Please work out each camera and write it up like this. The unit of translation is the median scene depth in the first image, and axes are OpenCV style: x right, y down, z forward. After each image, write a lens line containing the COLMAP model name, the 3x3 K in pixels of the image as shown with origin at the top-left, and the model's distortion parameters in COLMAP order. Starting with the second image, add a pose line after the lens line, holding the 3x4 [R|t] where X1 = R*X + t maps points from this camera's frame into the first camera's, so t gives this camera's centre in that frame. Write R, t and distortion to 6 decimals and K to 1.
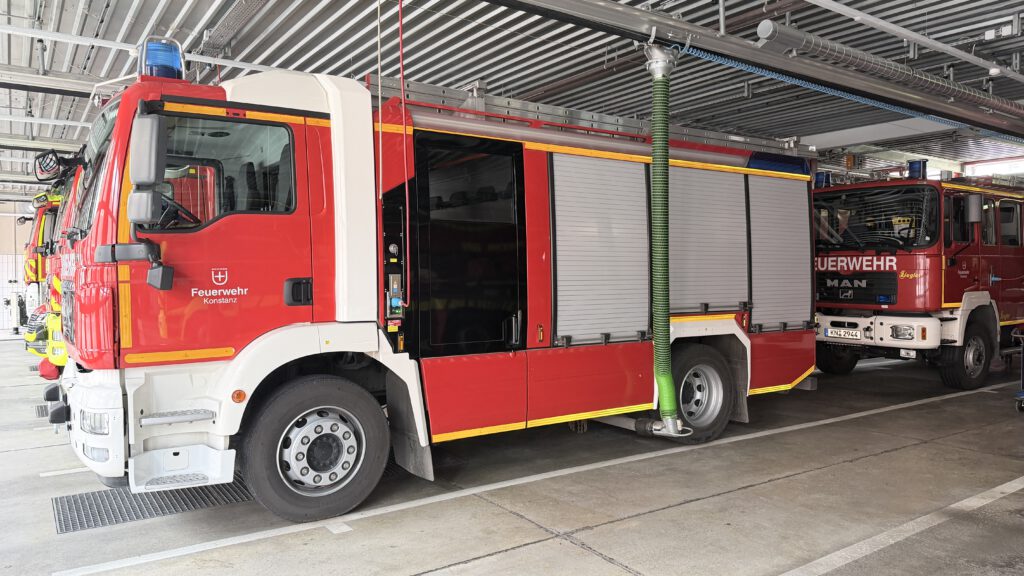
lens RADIAL K [[719.2, 0, 517.7], [0, 719.2, 280.4], [0, 0, 1]] dist [0.016200, -0.016798]
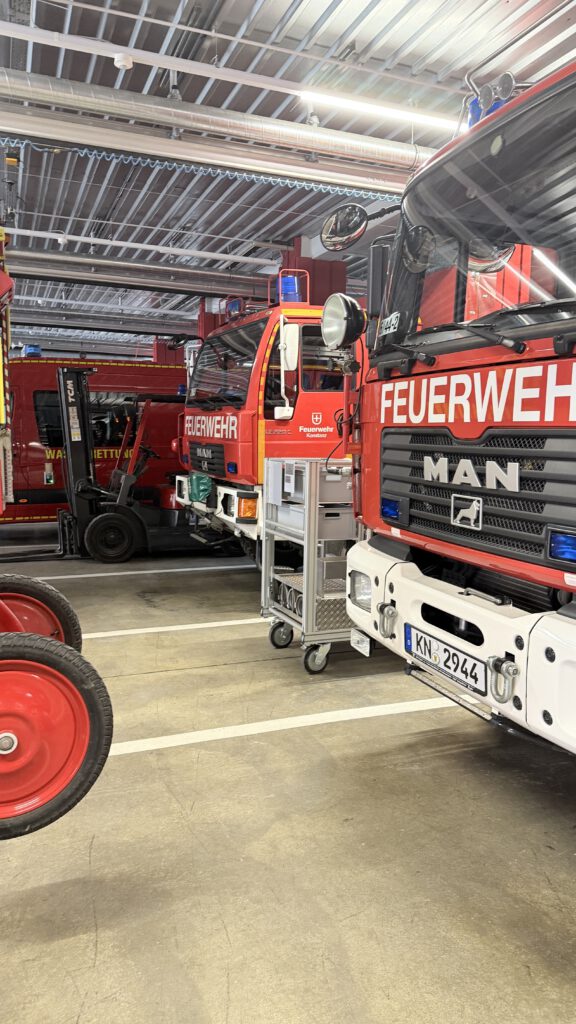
lens RADIAL K [[719.2, 0, 287.3], [0, 719.2, 510.7], [0, 0, 1]] dist [0.016200, -0.016798]
pose [[0.973294, 0.041768, -0.225732, 0.454635], [-0.020576, 0.995223, 0.095430, -0.006060], [0.228640, -0.088237, 0.969504, 0.730922]]
